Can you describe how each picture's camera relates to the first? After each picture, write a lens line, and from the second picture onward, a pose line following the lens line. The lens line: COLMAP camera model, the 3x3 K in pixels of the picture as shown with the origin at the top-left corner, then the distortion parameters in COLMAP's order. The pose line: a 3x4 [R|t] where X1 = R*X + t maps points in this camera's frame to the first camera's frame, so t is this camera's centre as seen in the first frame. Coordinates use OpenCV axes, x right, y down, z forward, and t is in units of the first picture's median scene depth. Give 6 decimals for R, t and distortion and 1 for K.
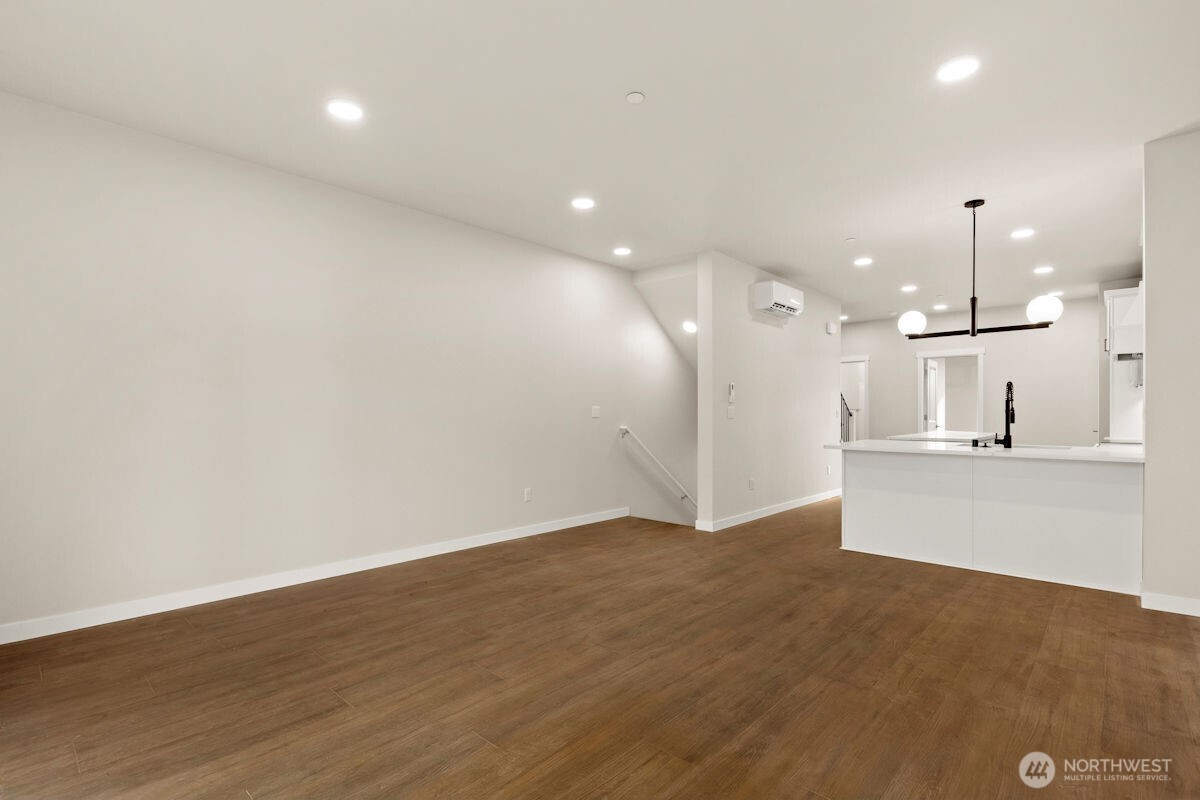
lens RADIAL K [[561.2, 0, 597.7], [0, 561.2, 417.6], [0, 0, 1]] dist [0.001227, 0.000237]
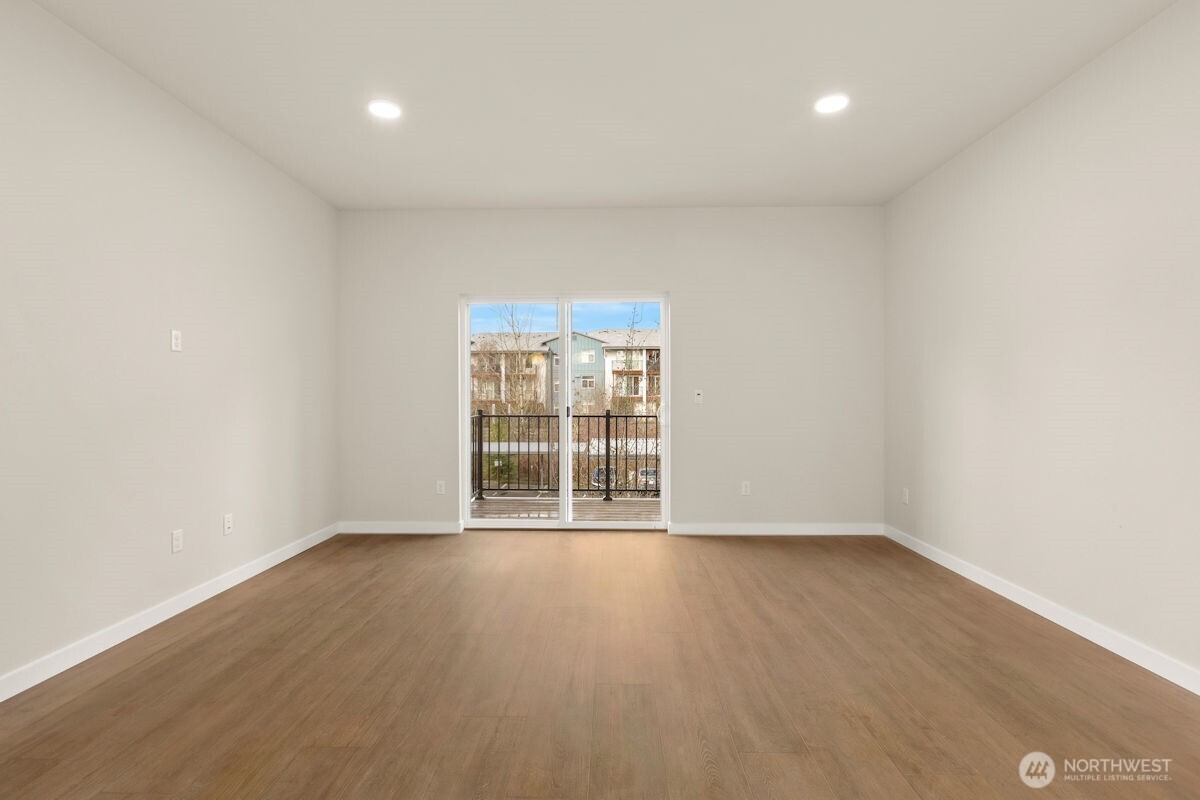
lens RADIAL K [[571.1, 0, 592.5], [0, 571.1, 399.2], [0, 0, 1]] dist [0.000106, 0.000148]
pose [[-0.751543, 0.003161, -0.659677, 0.391433], [-0.005309, 0.999927, 0.010839, -0.009126], [0.659663, 0.011648, -0.751471, 1.034550]]
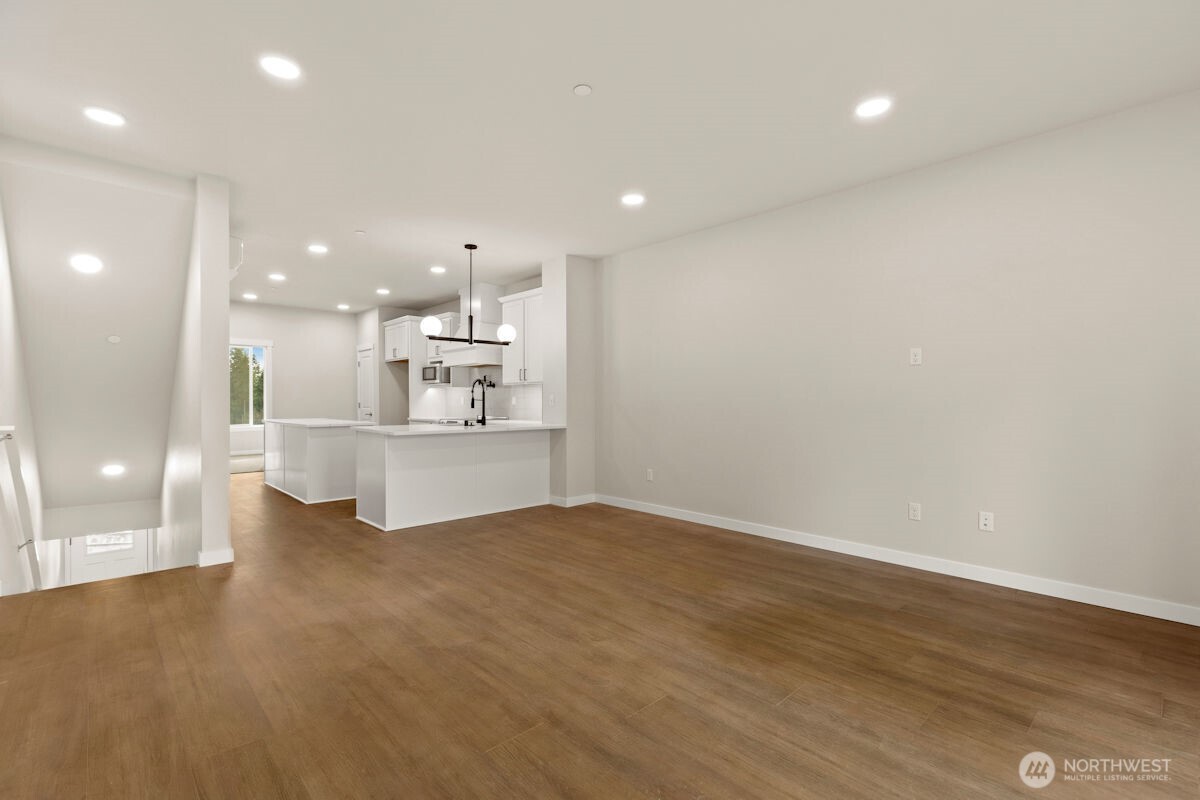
lens RADIAL K [[536.0, 0, 592.9], [0, 536.0, 402.3], [0, 0, 1]] dist [-0.001866, -0.000134]
pose [[0.077313, -0.001940, 0.997005, -0.595801], [0.009434, 0.999955, 0.001214, -0.003656], [-0.996962, 0.009312, 0.077328, 0.606193]]
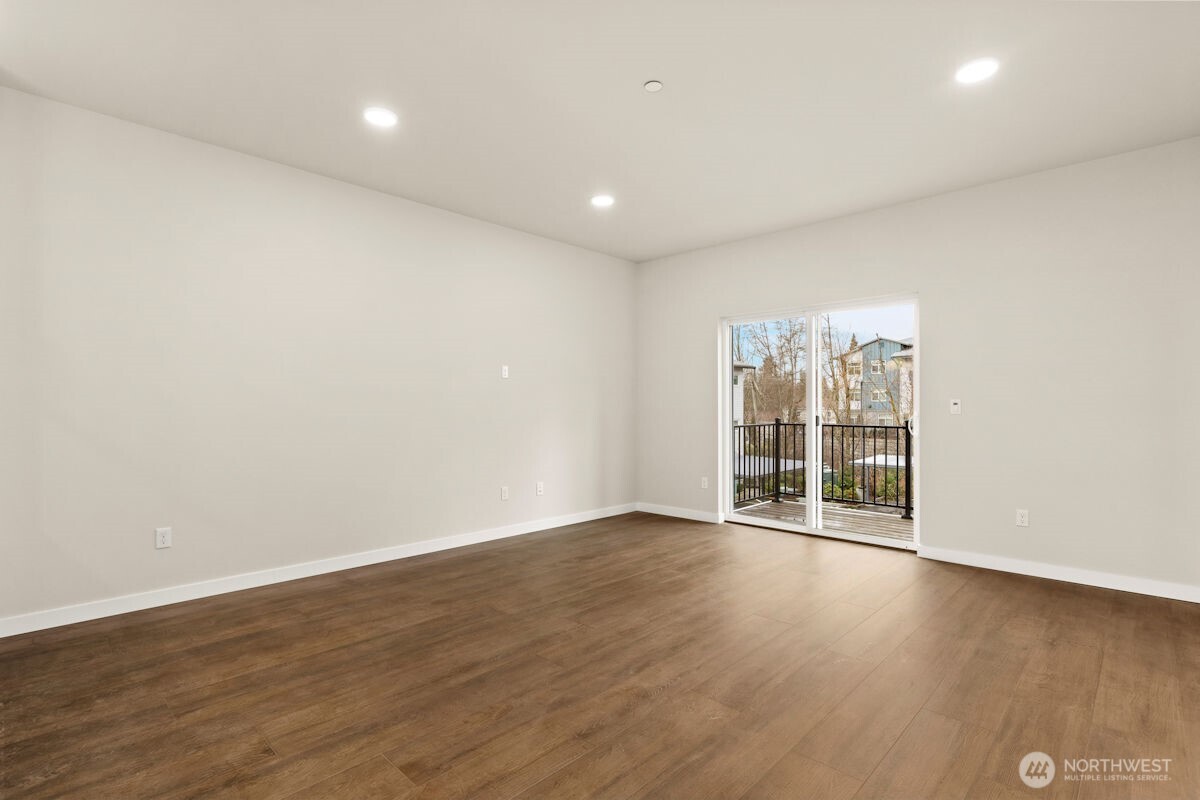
lens RADIAL K [[571.5, 0, 594.1], [0, 571.5, 407.7], [0, 0, 1]] dist [0.000206, 0.000119]
pose [[-0.999672, -0.000568, 0.025594, 0.095363], [-0.000260, 0.999927, 0.012051, -0.012568], [-0.025599, 0.012040, -0.999600, 1.332852]]
